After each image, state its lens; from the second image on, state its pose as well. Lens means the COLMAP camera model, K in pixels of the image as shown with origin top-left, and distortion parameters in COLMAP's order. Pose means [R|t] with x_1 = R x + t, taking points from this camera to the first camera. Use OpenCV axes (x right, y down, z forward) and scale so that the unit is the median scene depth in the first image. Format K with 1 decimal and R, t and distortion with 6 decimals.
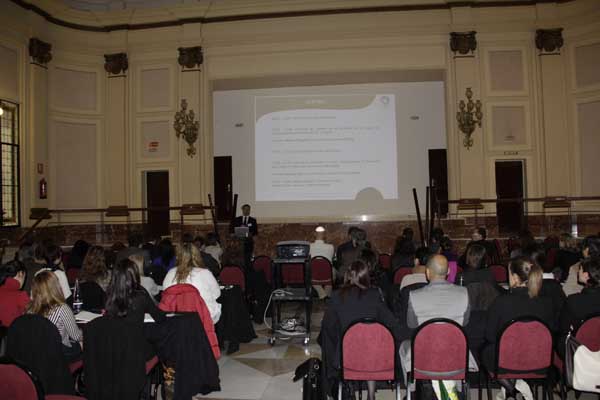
lens RADIAL K [[530.3, 0, 298.2], [0, 530.3, 185.9], [0, 0, 1]] dist [-0.185104, 0.229640]
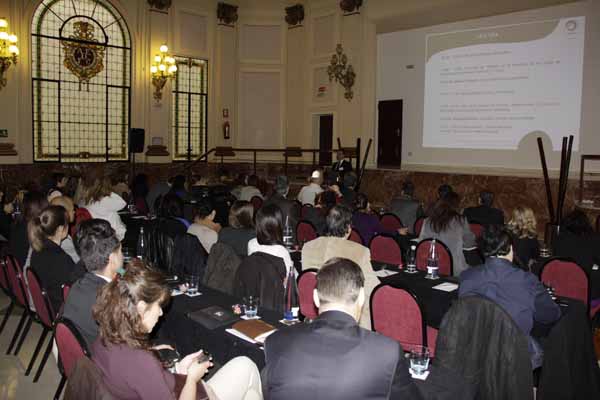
lens RADIAL K [[530.3, 0, 298.2], [0, 530.3, 185.9], [0, 0, 1]] dist [-0.185104, 0.229640]
pose [[0.778959, 0.078995, -0.622080, 0.362077], [-0.011210, 0.993629, 0.112138, -0.005243], [0.626975, -0.080377, 0.774882, 0.137666]]
